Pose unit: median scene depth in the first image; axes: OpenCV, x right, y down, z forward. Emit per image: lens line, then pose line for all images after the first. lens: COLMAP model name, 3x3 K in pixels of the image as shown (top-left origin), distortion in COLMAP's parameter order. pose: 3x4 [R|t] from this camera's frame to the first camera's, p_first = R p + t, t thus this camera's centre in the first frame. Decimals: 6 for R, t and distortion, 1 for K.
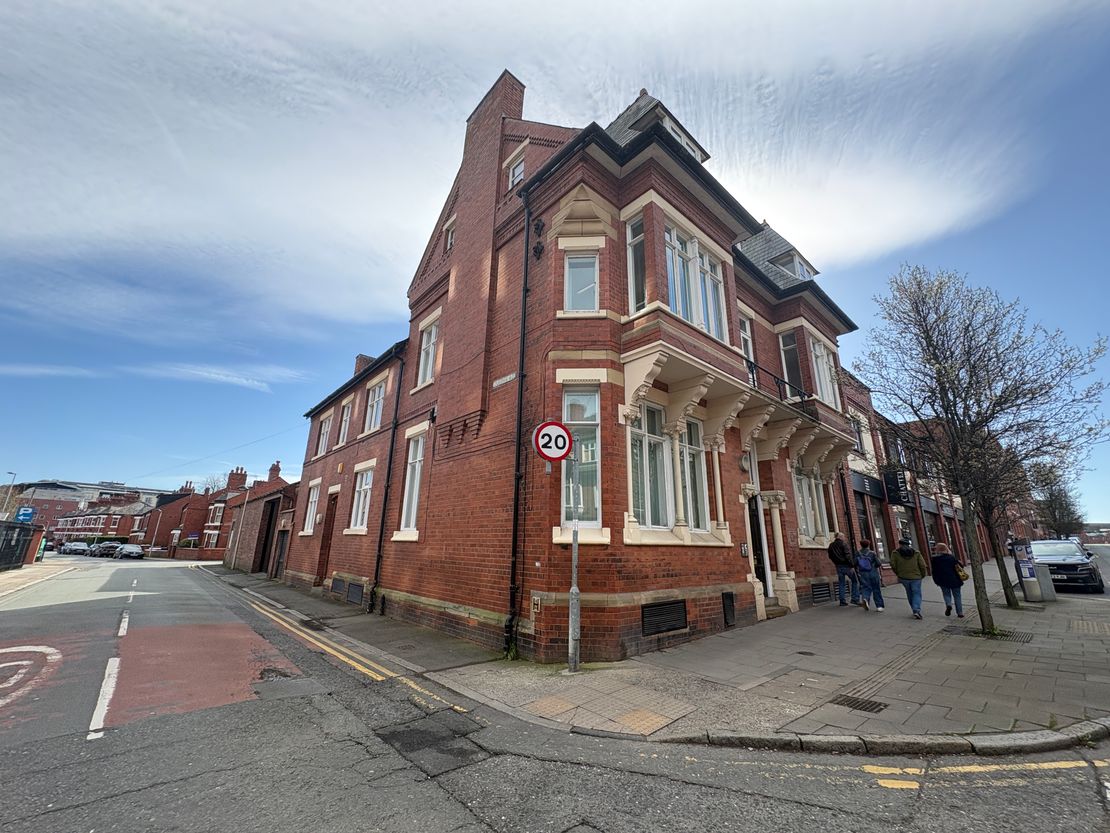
lens RADIAL K [[449.4, 0, 555.0], [0, 449.4, 416.5], [0, 0, 1]] dist [-0.000146, -0.000035]
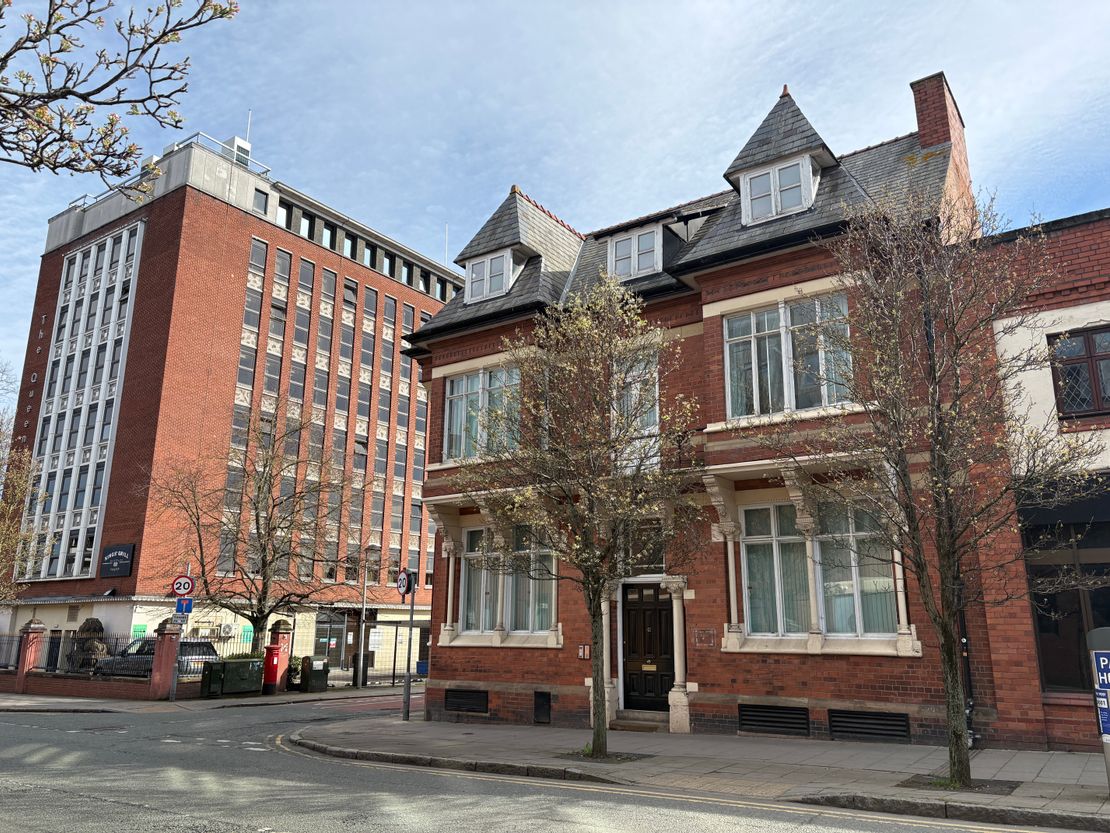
lens RADIAL K [[835.4, 0, 555.0], [0, 835.4, 416.5], [0, 0, 1]] dist [0.064821, -0.071506]
pose [[0.231524, -0.255220, -0.938754, 2.728283], [0.267593, 0.944457, -0.190775, 0.184510], [0.935302, -0.207035, 0.286960, 0.665571]]
